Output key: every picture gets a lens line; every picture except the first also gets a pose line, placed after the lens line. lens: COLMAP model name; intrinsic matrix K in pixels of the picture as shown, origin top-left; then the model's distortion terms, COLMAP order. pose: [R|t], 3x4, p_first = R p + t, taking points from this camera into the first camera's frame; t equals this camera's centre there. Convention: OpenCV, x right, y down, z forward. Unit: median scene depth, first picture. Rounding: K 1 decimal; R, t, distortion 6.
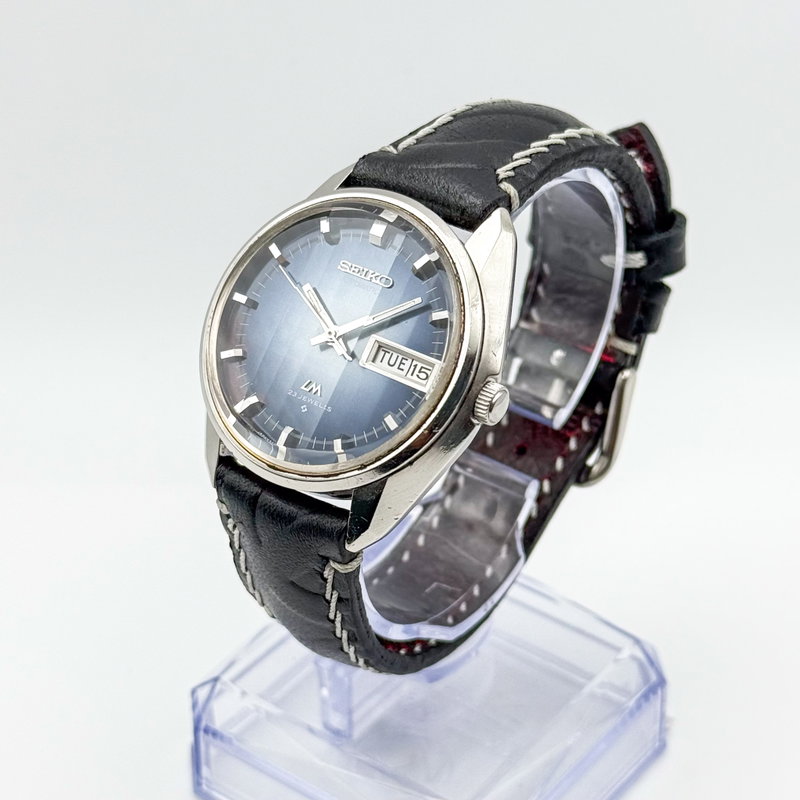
lens RADIAL K [[1906.3, 0, 388.8], [0, 1906.3, 422.9], [0, 0, 1]] dist [0.120034, 0.378782]
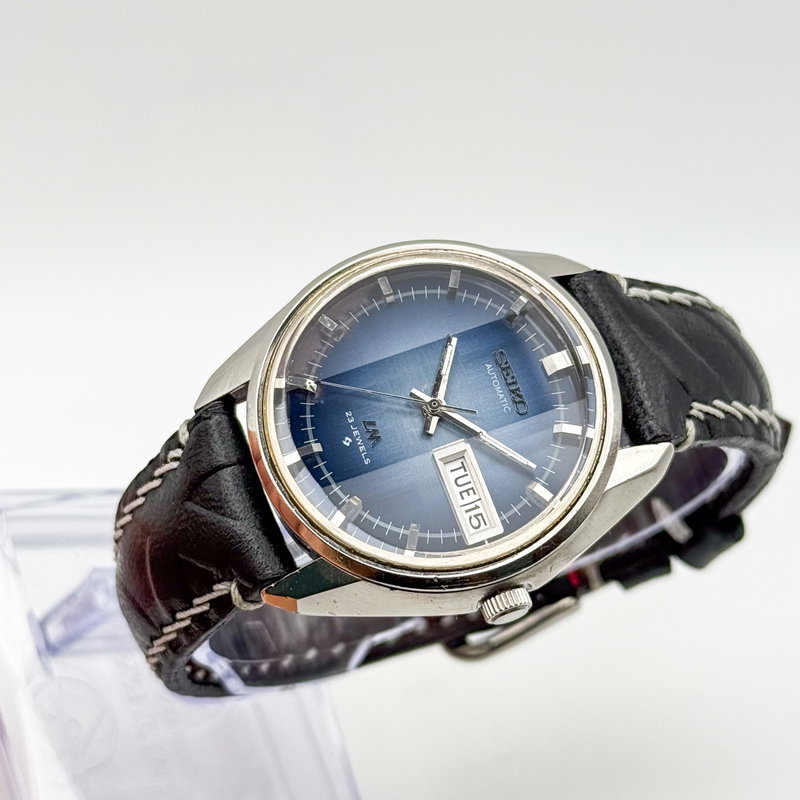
lens RADIAL K [[1906.3, 0, 388.8], [0, 1906.3, 422.9], [0, 0, 1]] dist [0.120034, 0.378782]
pose [[0.670660, 0.719669, 0.179700, -0.180233], [-0.732553, 0.680663, 0.008027, -0.031617], [-0.116538, -0.137024, 0.983689, 0.165721]]
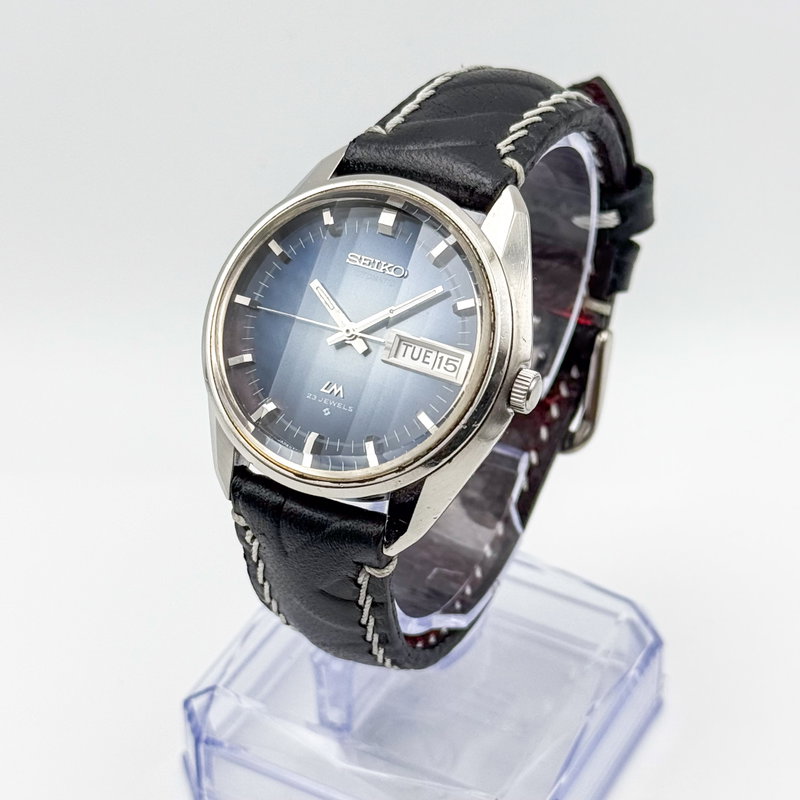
lens RADIAL K [[1906.3, 0, 388.8], [0, 1906.3, 422.9], [0, 0, 1]] dist [0.120034, 0.378782]
pose [[0.989402, -0.089222, 0.114555, -0.117895], [0.084493, 0.995384, 0.045509, -0.040825], [-0.118087, -0.035348, 0.992374, 0.046173]]
